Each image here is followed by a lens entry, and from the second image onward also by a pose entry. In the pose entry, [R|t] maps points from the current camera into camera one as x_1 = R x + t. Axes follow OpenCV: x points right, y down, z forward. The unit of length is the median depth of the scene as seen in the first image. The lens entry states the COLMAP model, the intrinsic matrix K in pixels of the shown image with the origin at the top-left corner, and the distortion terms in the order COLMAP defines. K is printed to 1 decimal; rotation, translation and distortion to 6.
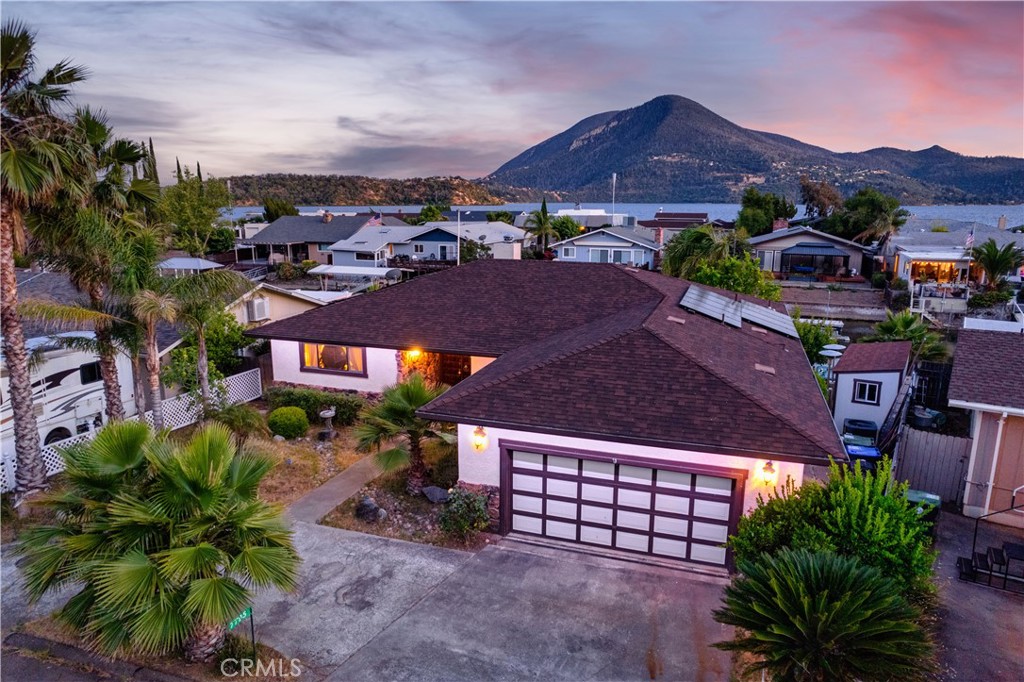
lens RADIAL K [[657.5, 0, 510.3], [0, 657.5, 352.7], [0, 0, 1]] dist [-0.082050, 0.074853]
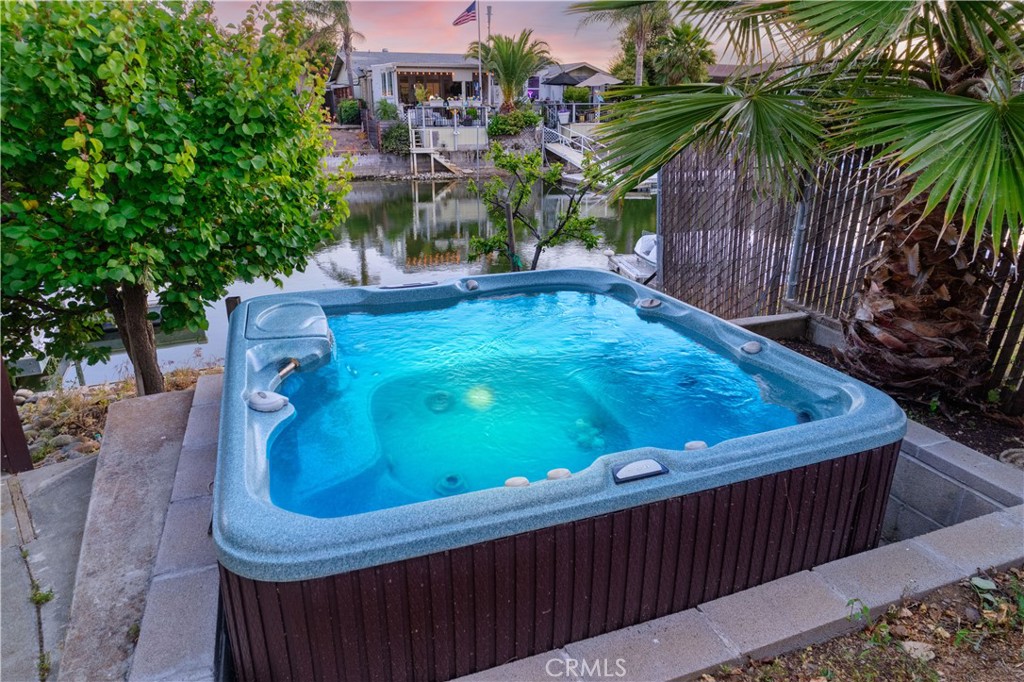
lens RADIAL K [[657.5, 0, 510.3], [0, 657.5, 352.7], [0, 0, 1]] dist [-0.082050, 0.074853]
pose [[0.696047, -0.256846, 0.670484, 0.685727], [0.161046, 0.965882, 0.202820, 0.012183], [-0.699702, -0.033193, 0.713663, 1.451561]]
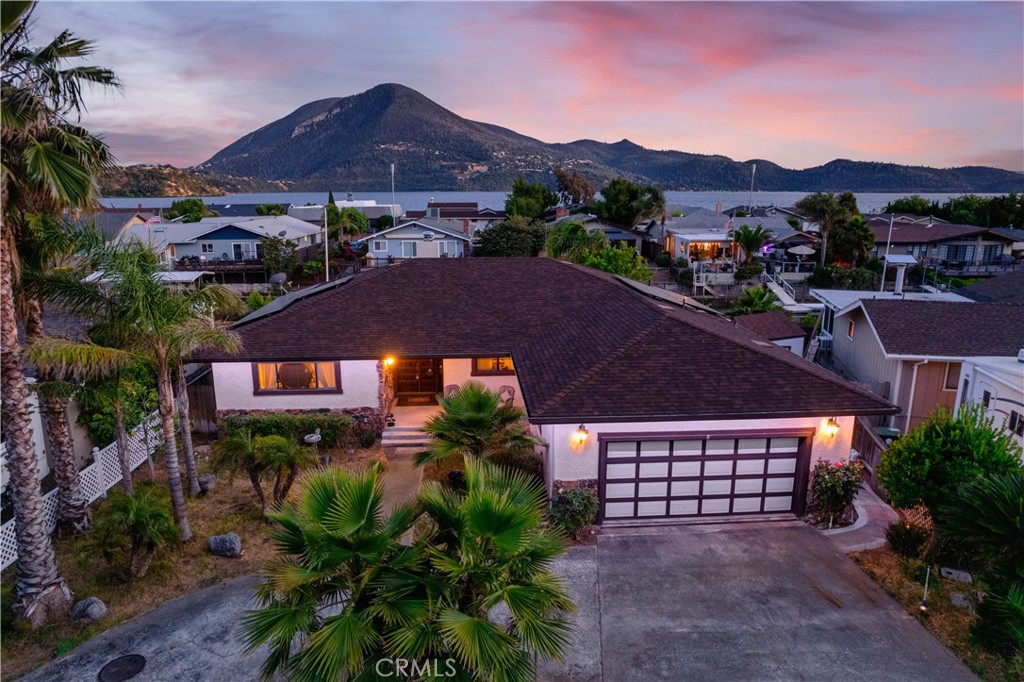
lens RADIAL K [[657.5, 0, 510.3], [0, 657.5, 352.7], [0, 0, 1]] dist [-0.082050, 0.074853]
pose [[0.920406, -0.095757, 0.379056, -0.429864], [0.089430, 0.995402, 0.034307, -0.036381], [-0.380598, 0.002322, 0.924738, 0.071566]]
